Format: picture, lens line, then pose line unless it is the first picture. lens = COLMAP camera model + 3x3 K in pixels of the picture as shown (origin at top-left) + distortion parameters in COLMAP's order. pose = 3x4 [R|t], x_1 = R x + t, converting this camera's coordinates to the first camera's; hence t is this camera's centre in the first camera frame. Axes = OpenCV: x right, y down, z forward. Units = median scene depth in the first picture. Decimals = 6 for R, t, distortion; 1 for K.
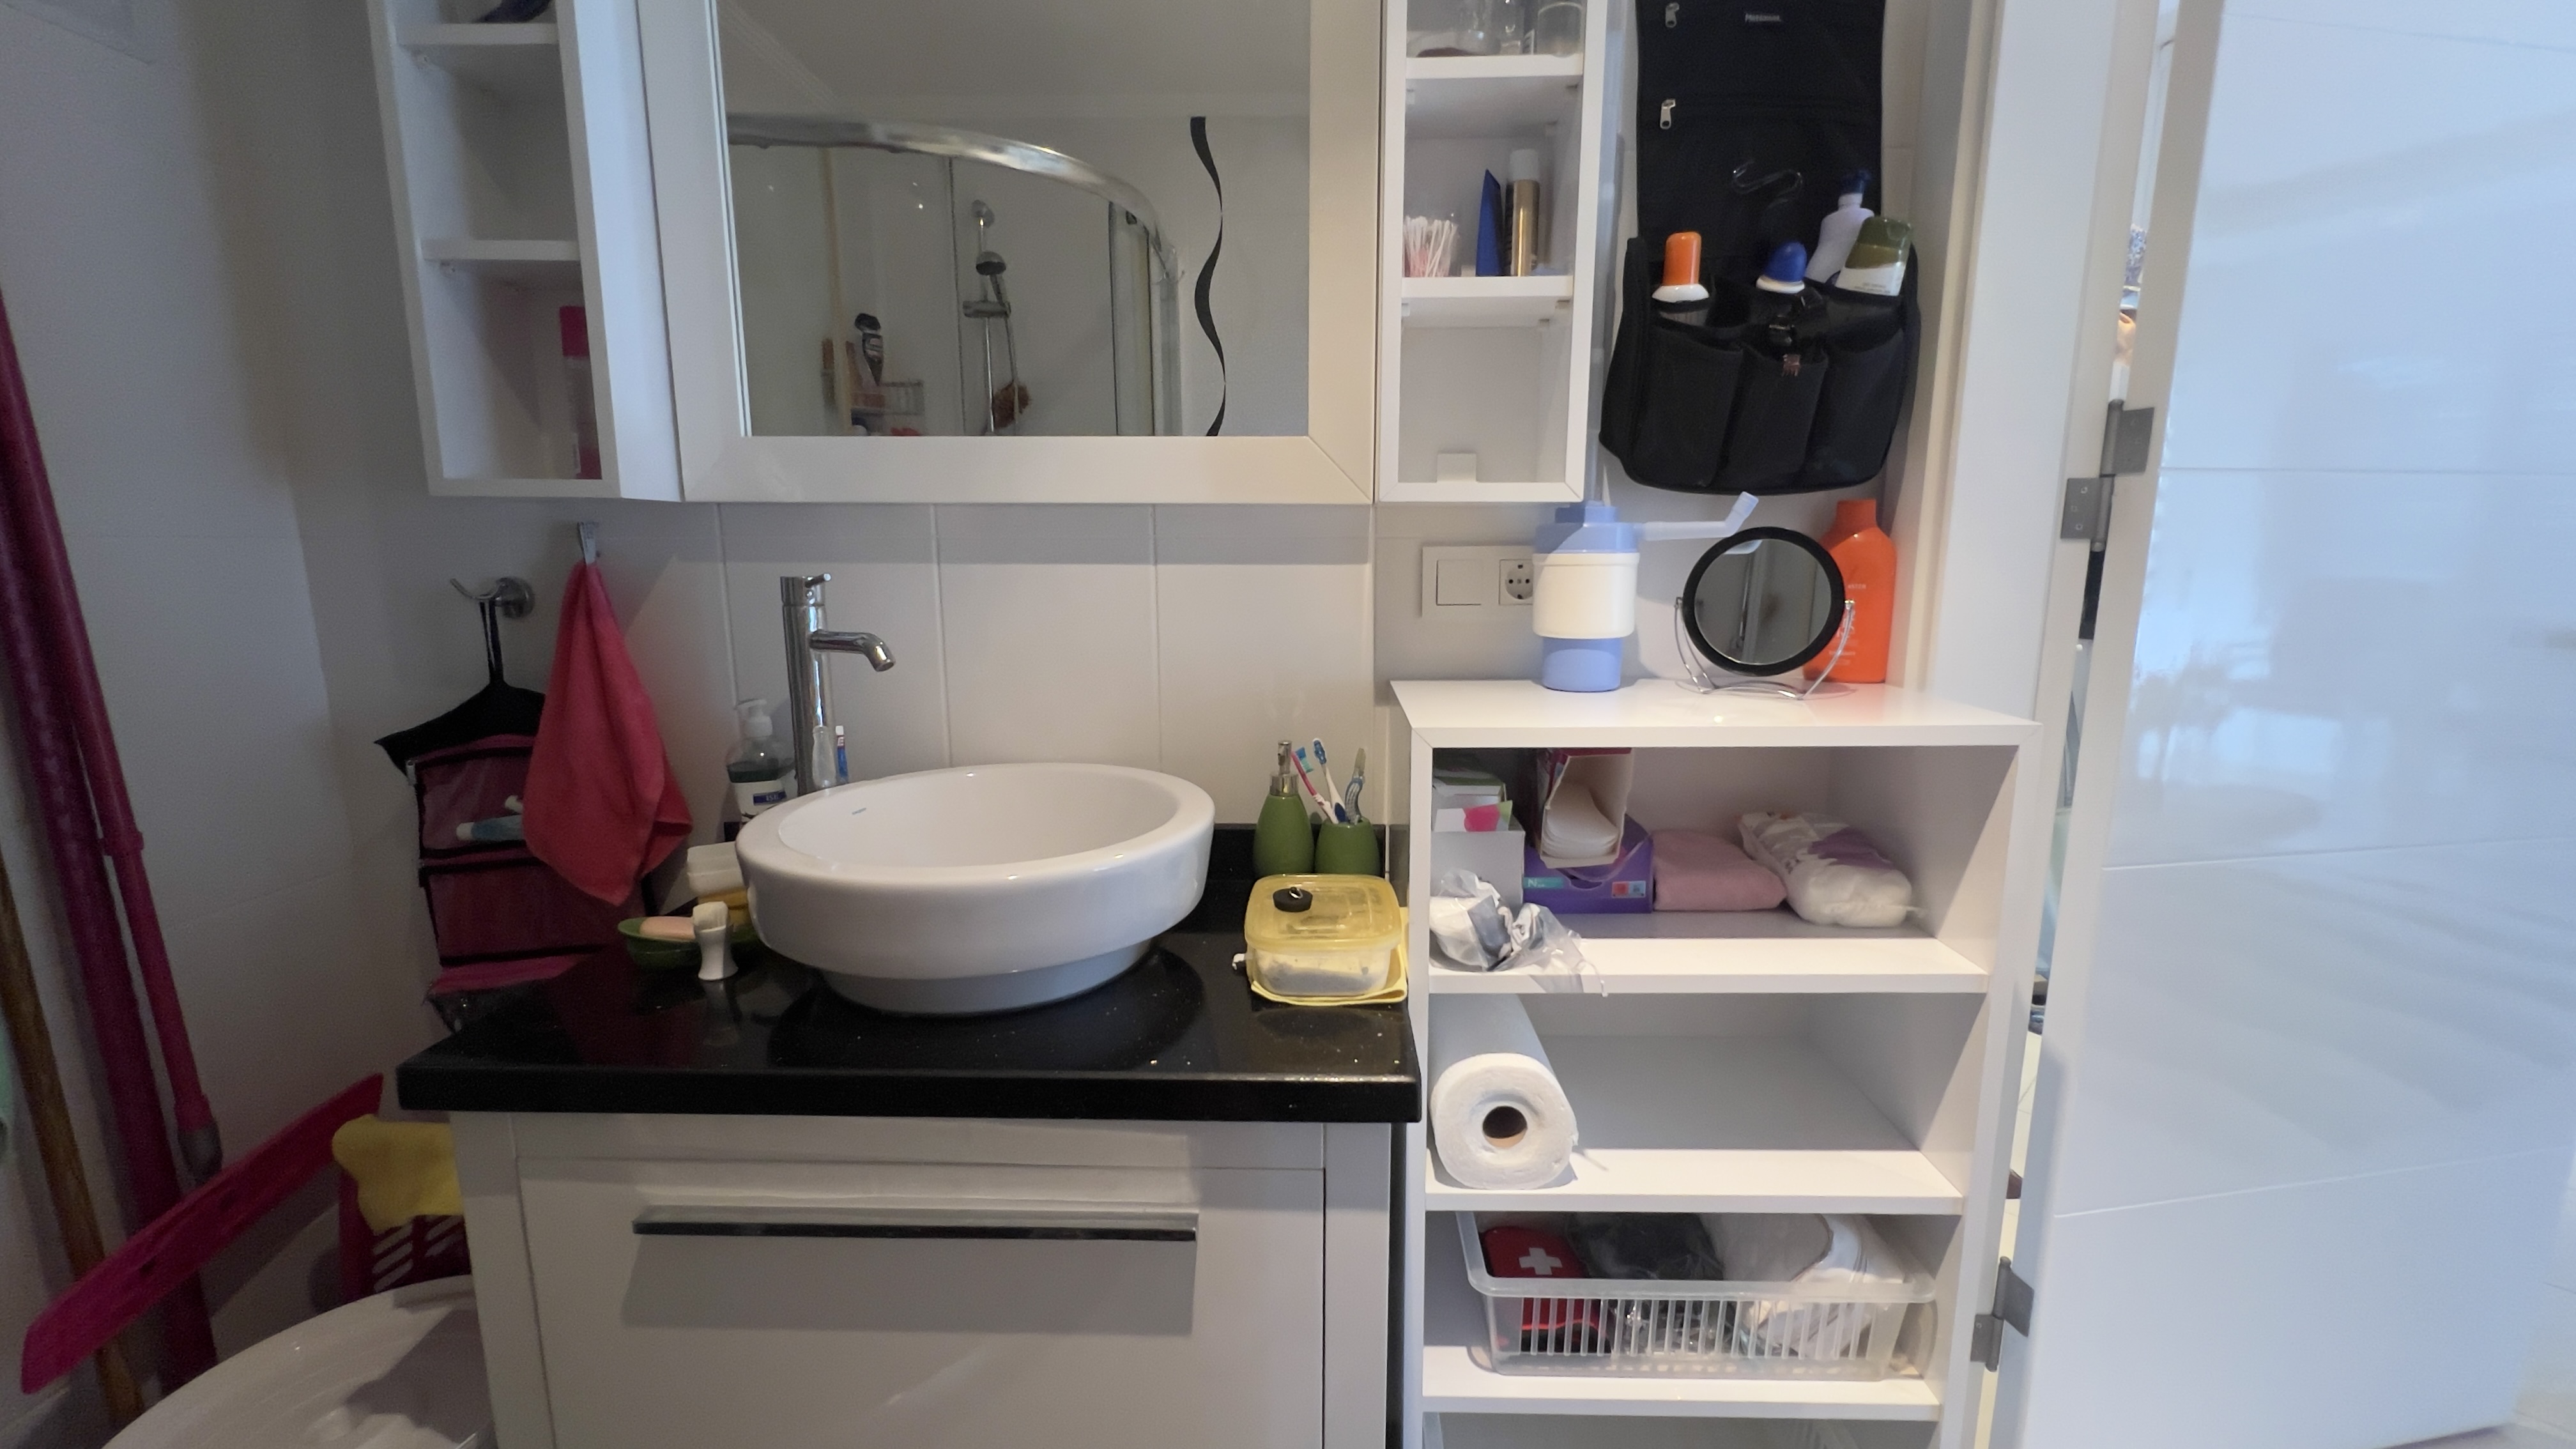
lens RADIAL K [[1026.8, 0, 1287.5], [0, 1026.8, 721.3], [0, 0, 1]] dist [-0.000762, 0.000226]
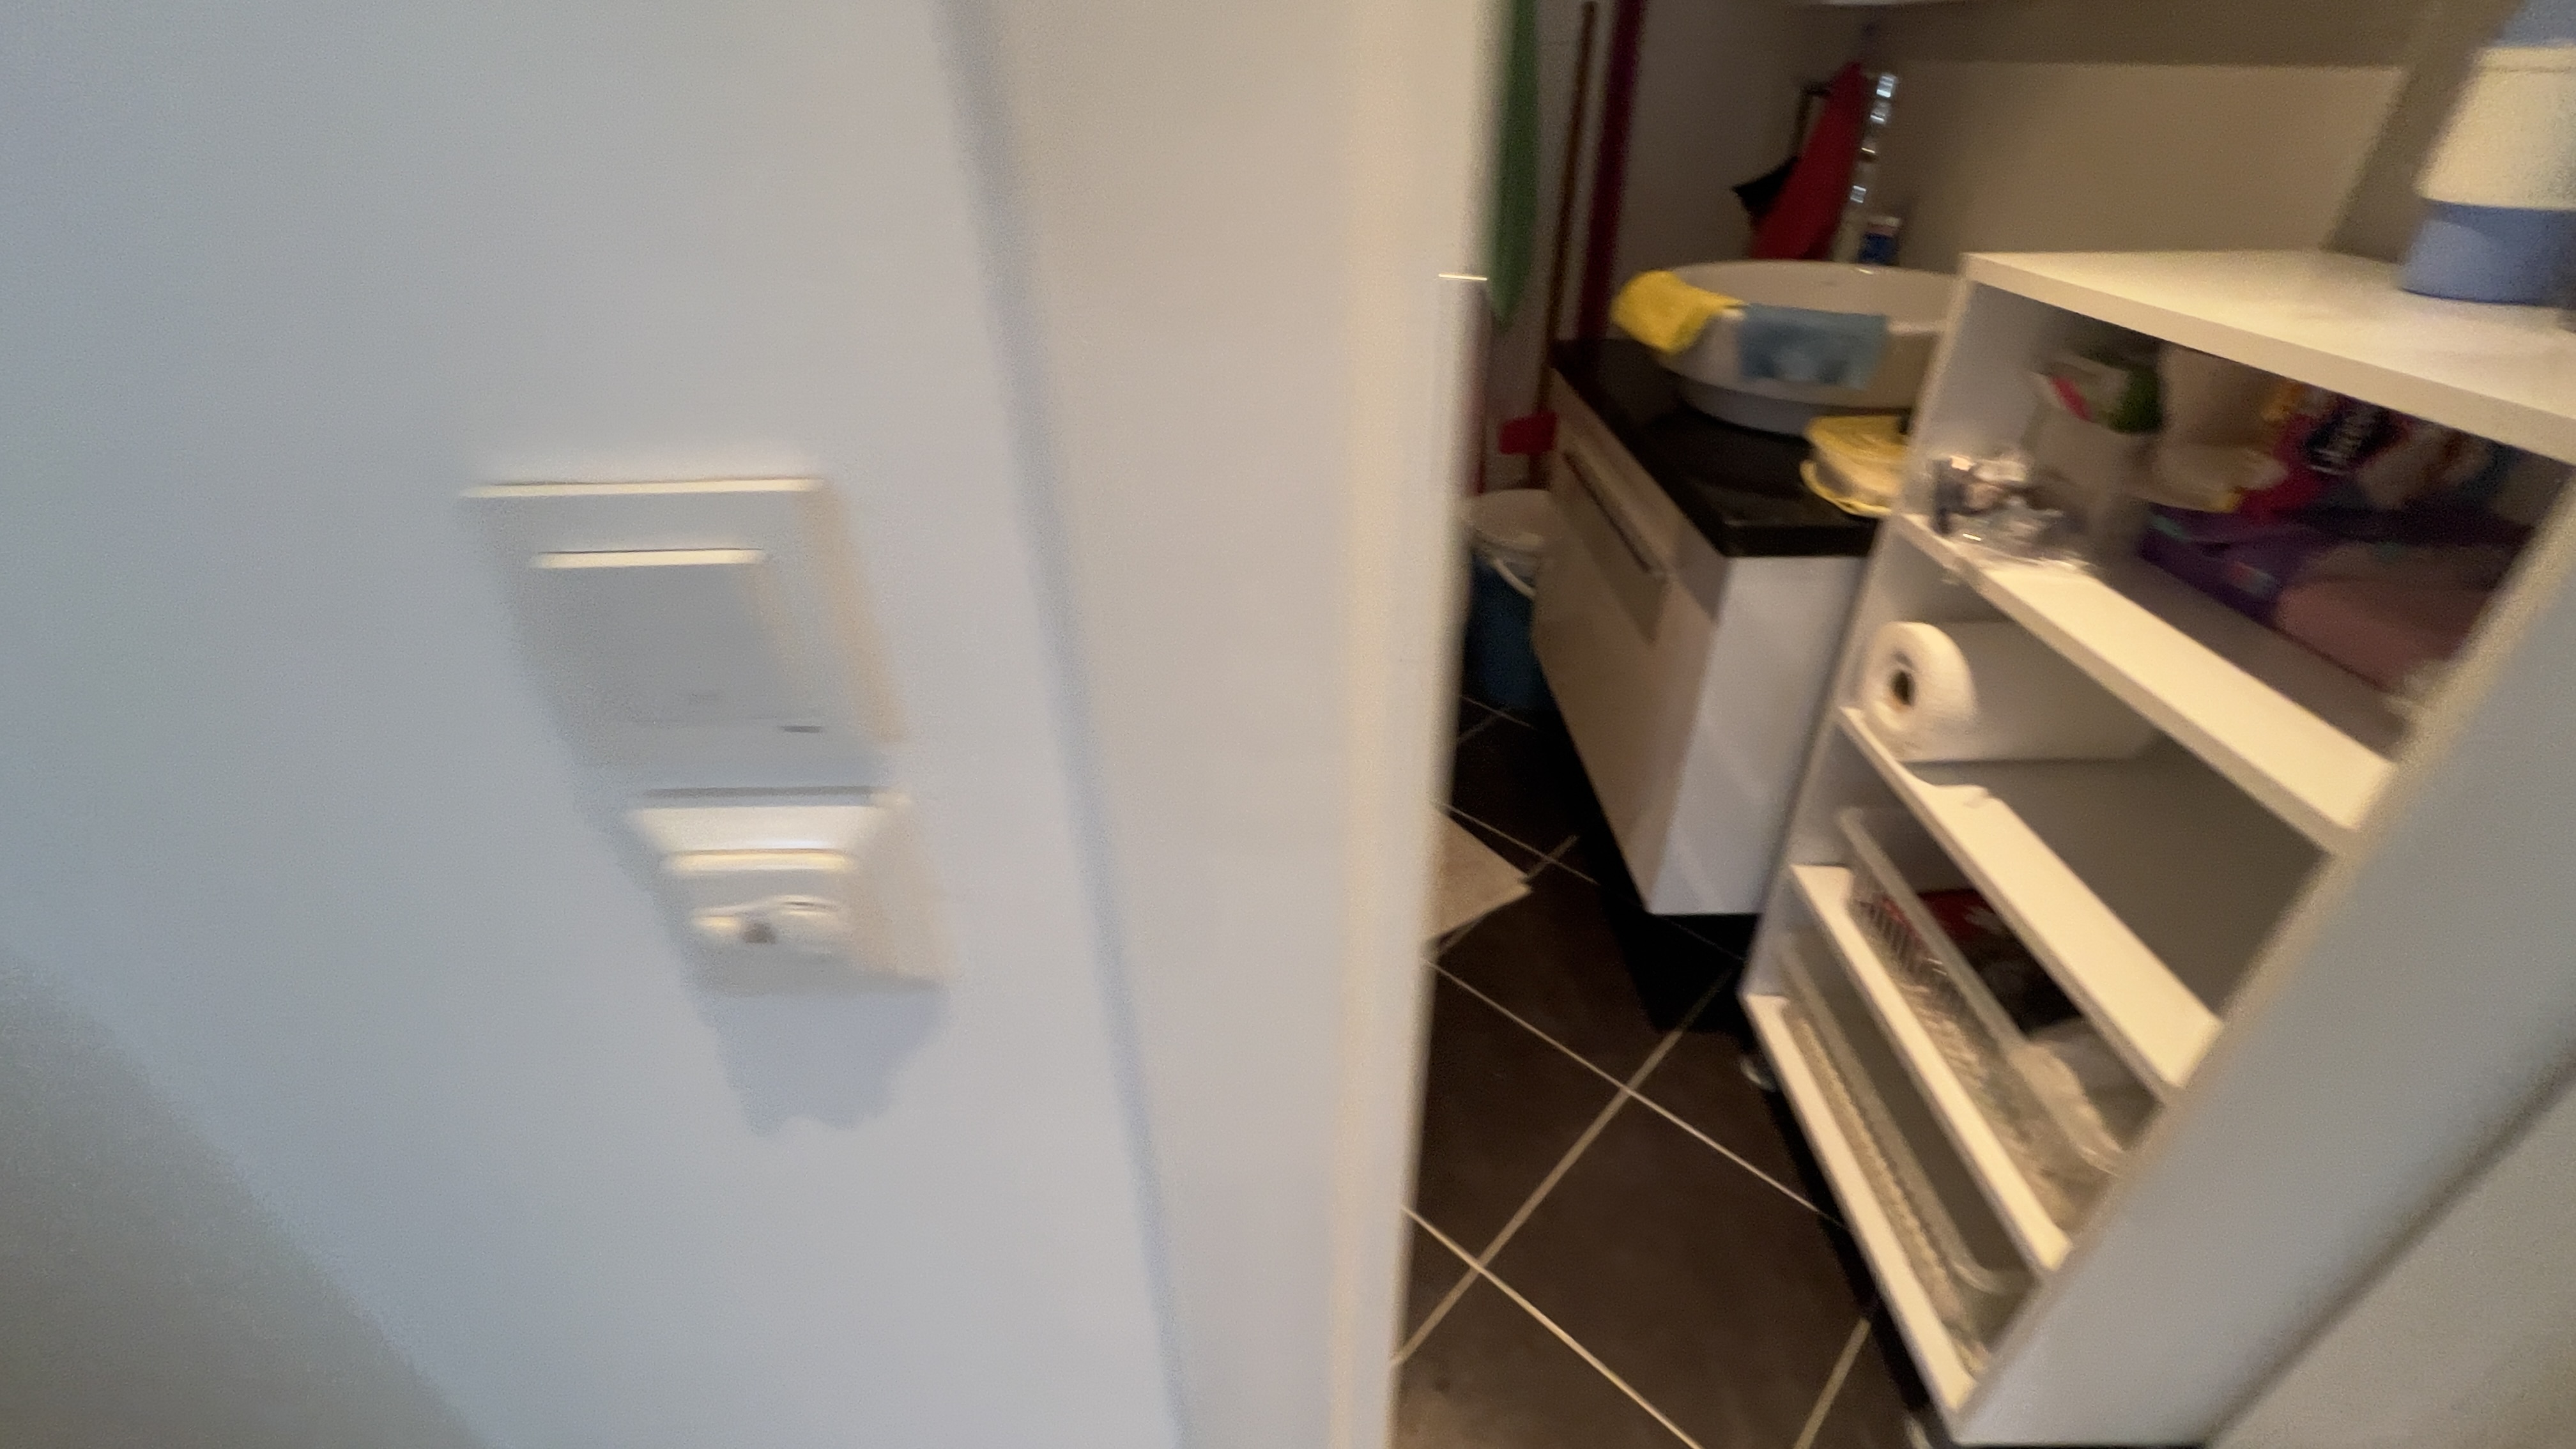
lens RADIAL K [[1026.8, 0, 1287.5], [0, 1026.8, 721.3], [0, 0, 1]] dist [-0.000762, 0.000226]
pose [[0.014477, 0.543179, -0.839492, 1.002582], [-0.144202, 0.831937, 0.535804, -0.048434], [0.989442, 0.113300, 0.090371, 0.250961]]
